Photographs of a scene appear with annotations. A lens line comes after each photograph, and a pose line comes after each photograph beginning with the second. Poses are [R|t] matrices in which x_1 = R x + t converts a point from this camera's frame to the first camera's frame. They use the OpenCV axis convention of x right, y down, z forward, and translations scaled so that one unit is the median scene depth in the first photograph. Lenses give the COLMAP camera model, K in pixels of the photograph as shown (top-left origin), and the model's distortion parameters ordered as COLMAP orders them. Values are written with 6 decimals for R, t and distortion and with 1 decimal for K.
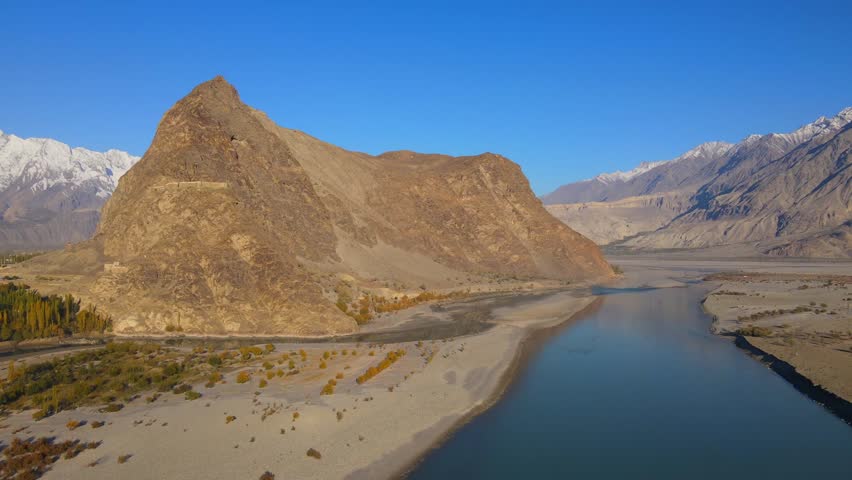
lens RADIAL K [[615.8, 0, 421.8], [0, 615.8, 242.4], [0, 0, 1]] dist [-0.000179, 0.005796]
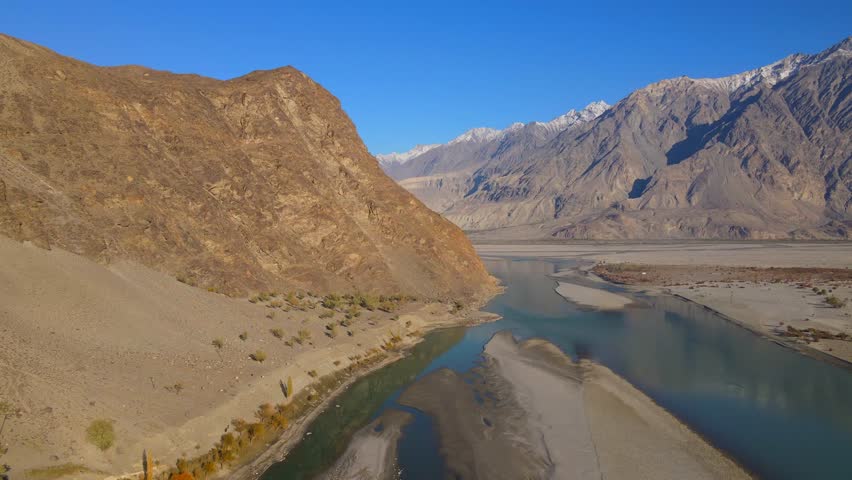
lens RADIAL K [[615.8, 0, 421.8], [0, 615.8, 242.4], [0, 0, 1]] dist [-0.000179, 0.005796]
pose [[0.934454, -0.011533, 0.355898, 0.023435], [0.000656, 0.999529, 0.030668, -0.004660], [-0.356084, -0.028424, 0.934021, 0.528388]]
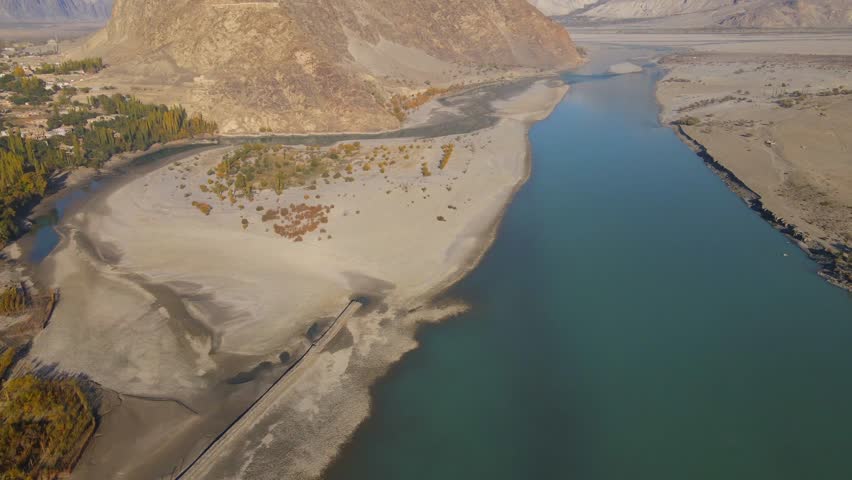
lens RADIAL K [[615.8, 0, 421.8], [0, 615.8, 242.4], [0, 0, 1]] dist [-0.000179, 0.005796]
pose [[0.996807, -0.038308, 0.070064, -0.073583], [0.010891, 0.934436, 0.355965, -0.043948], [-0.079106, -0.354066, 0.931869, -0.150749]]
